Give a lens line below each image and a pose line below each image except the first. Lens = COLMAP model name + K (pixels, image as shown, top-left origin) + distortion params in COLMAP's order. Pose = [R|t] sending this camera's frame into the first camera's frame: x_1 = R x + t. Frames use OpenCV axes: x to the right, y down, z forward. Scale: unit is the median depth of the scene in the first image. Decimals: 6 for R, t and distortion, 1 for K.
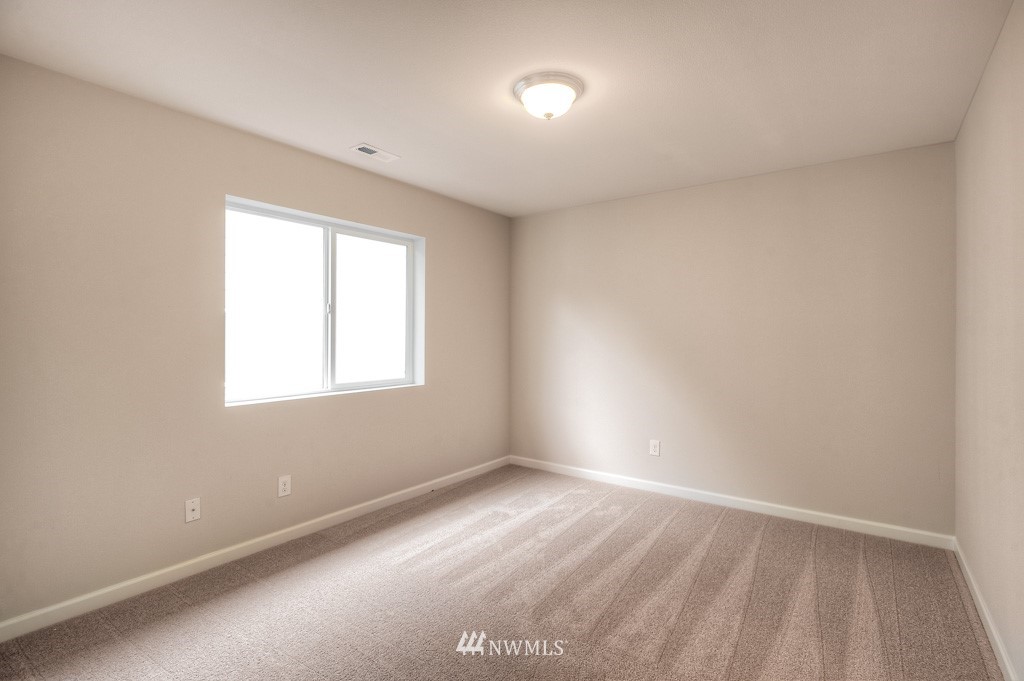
lens RADIAL K [[488.1, 0, 511.6], [0, 488.1, 337.3], [0, 0, 1]] dist [0.000331, 0.000885]
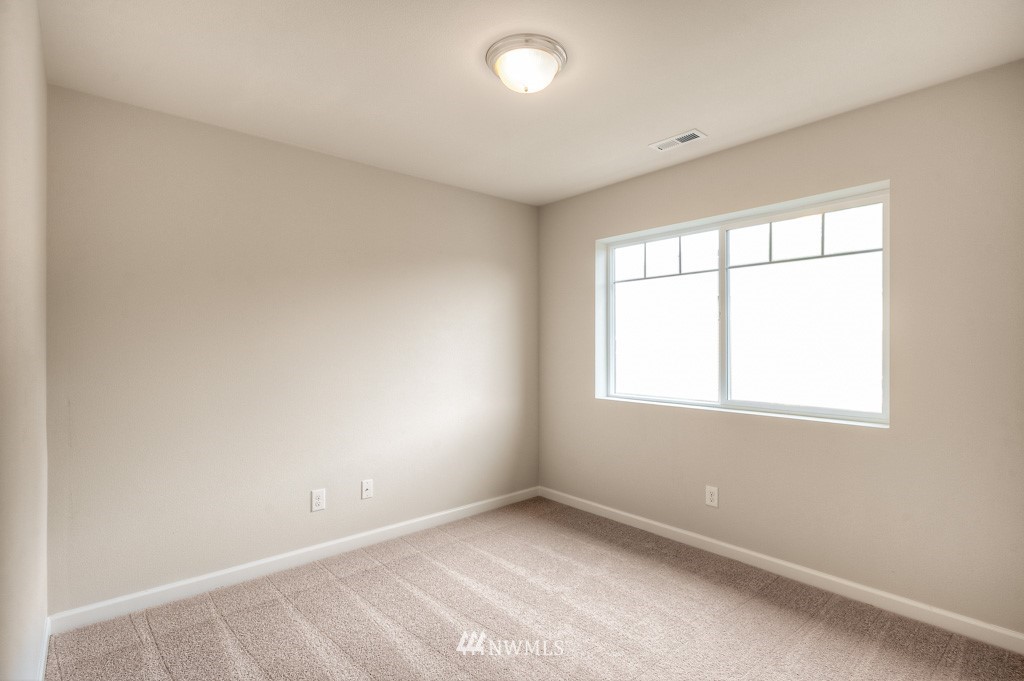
lens RADIAL K [[488.1, 0, 511.5], [0, 488.1, 343.6], [0, 0, 1]] dist [0.000331, 0.000885]
pose [[-0.215399, -0.001928, -0.976524, 0.599995], [-0.003625, 0.999993, -0.001175, -0.004247], [0.976519, 0.003287, -0.215405, 0.817500]]
